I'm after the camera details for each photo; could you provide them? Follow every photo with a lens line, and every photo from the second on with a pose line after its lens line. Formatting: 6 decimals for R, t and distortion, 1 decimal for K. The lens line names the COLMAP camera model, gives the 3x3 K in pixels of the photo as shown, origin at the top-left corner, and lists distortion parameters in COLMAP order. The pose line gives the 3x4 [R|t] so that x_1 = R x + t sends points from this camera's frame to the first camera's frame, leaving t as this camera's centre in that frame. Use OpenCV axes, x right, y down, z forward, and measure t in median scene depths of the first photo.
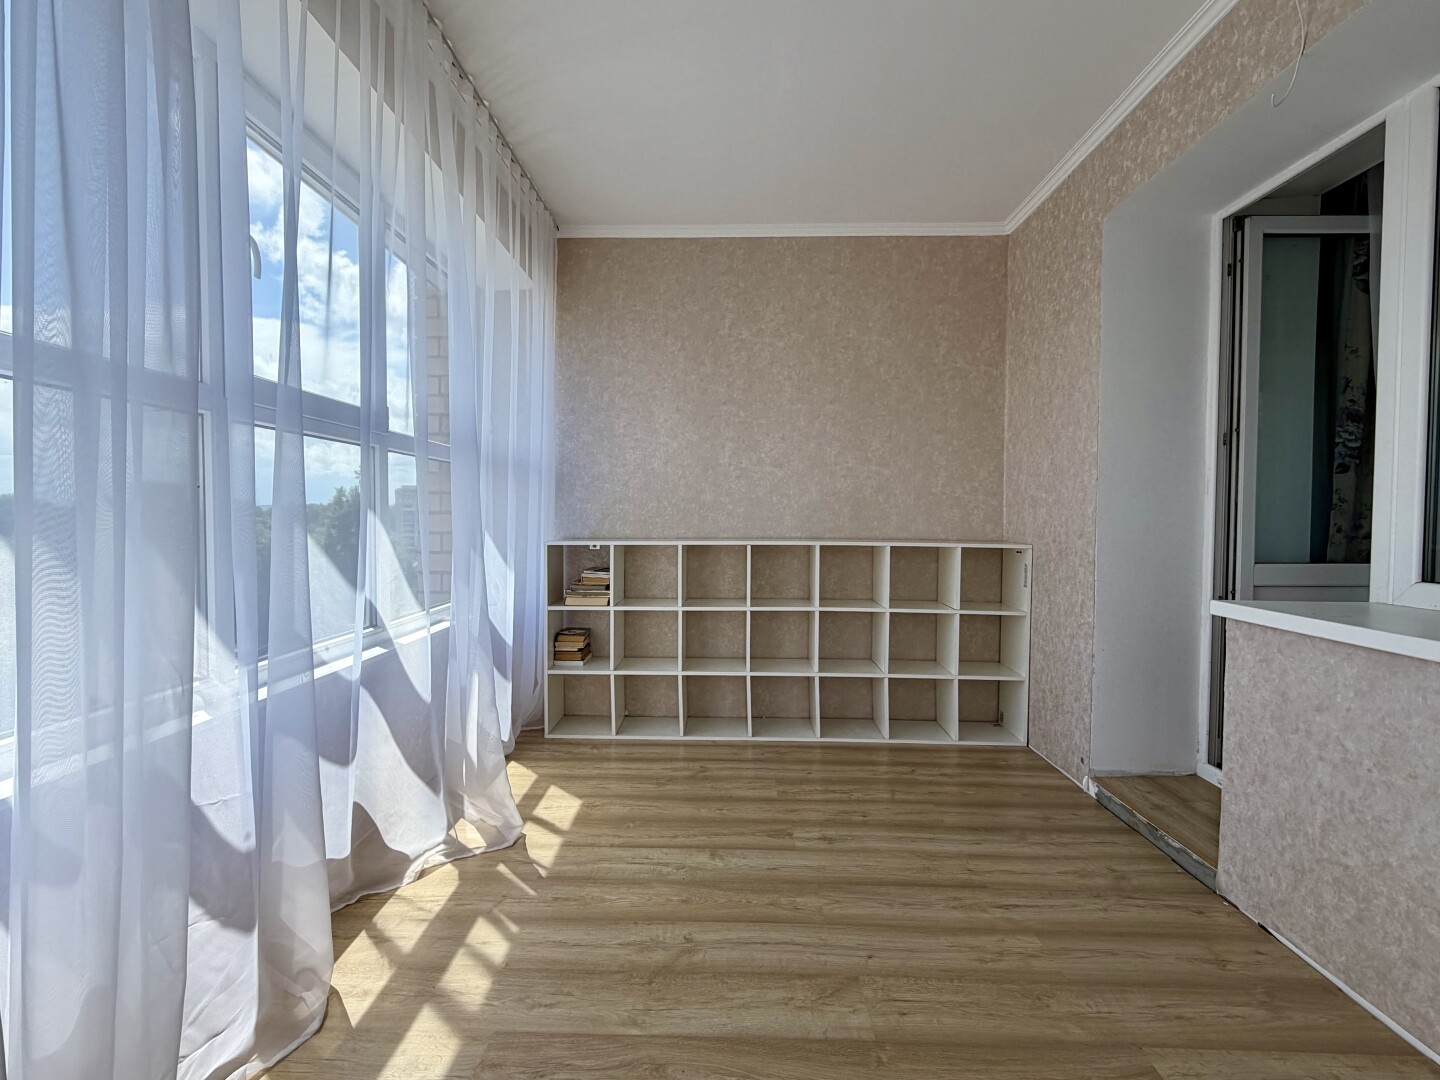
lens RADIAL K [[684.2, 0, 712.1], [0, 684.2, 536.8], [0, 0, 1]] dist [0.014542, 0.000186]
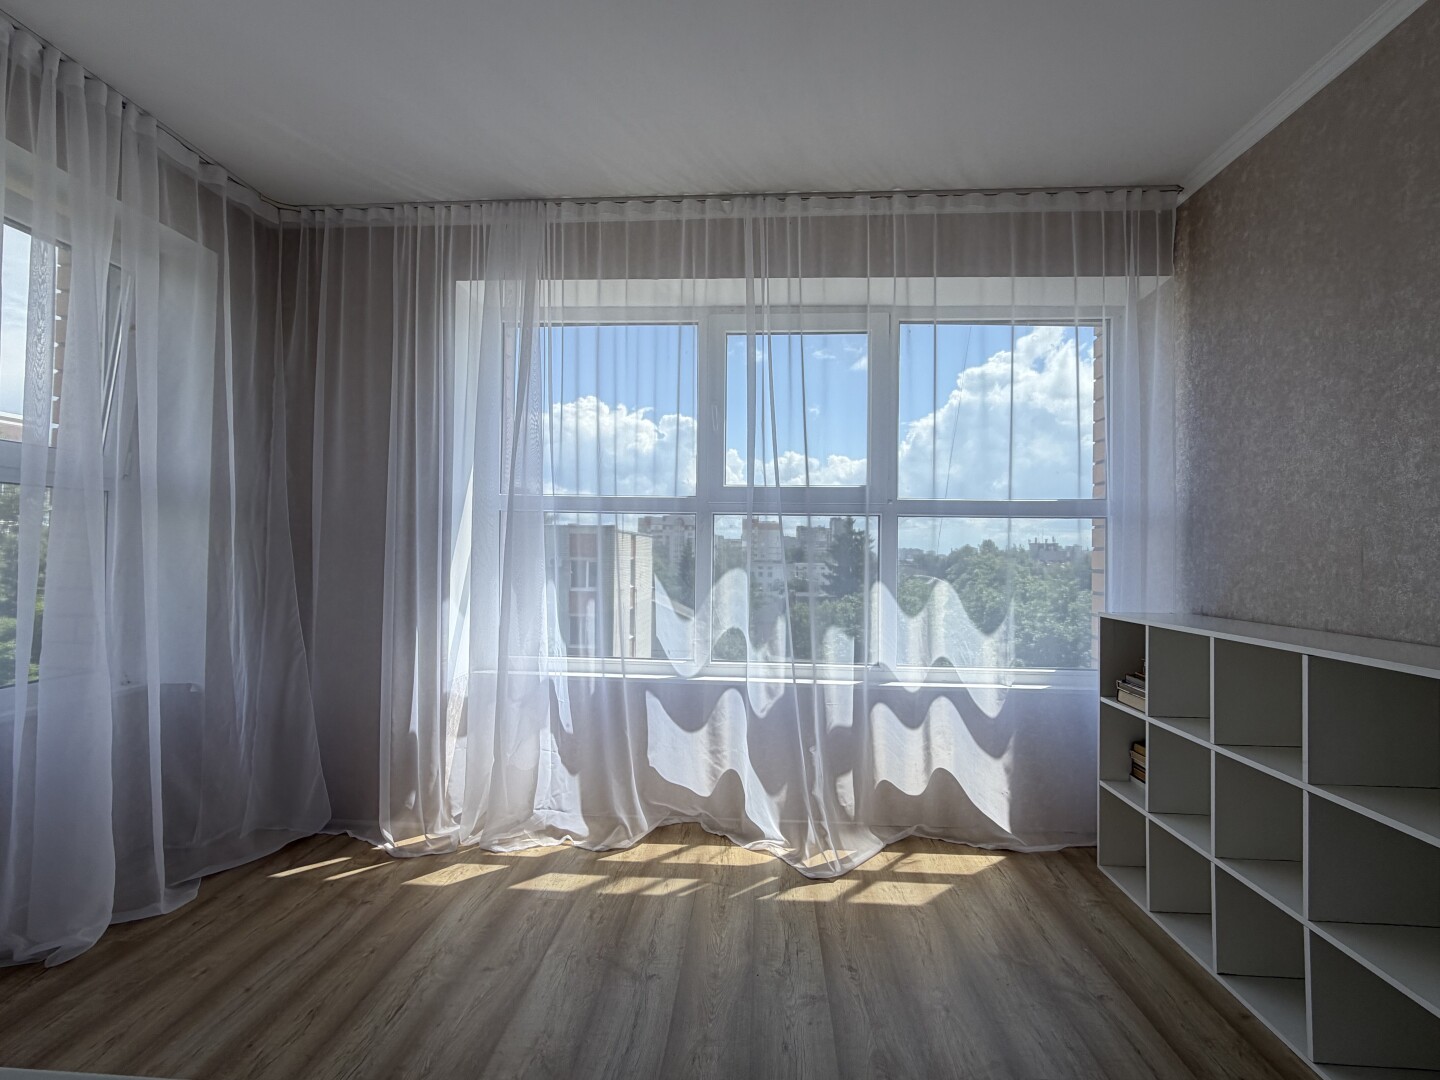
lens RADIAL K [[684.2, 0, 715.4], [0, 684.2, 538.5], [0, 0, 1]] dist [0.014542, 0.000186]
pose [[-0.032450, -0.023476, -0.999198, 0.748793], [-0.042645, 0.998846, -0.022083, -0.055484], [0.998563, 0.041894, -0.033414, 0.787410]]
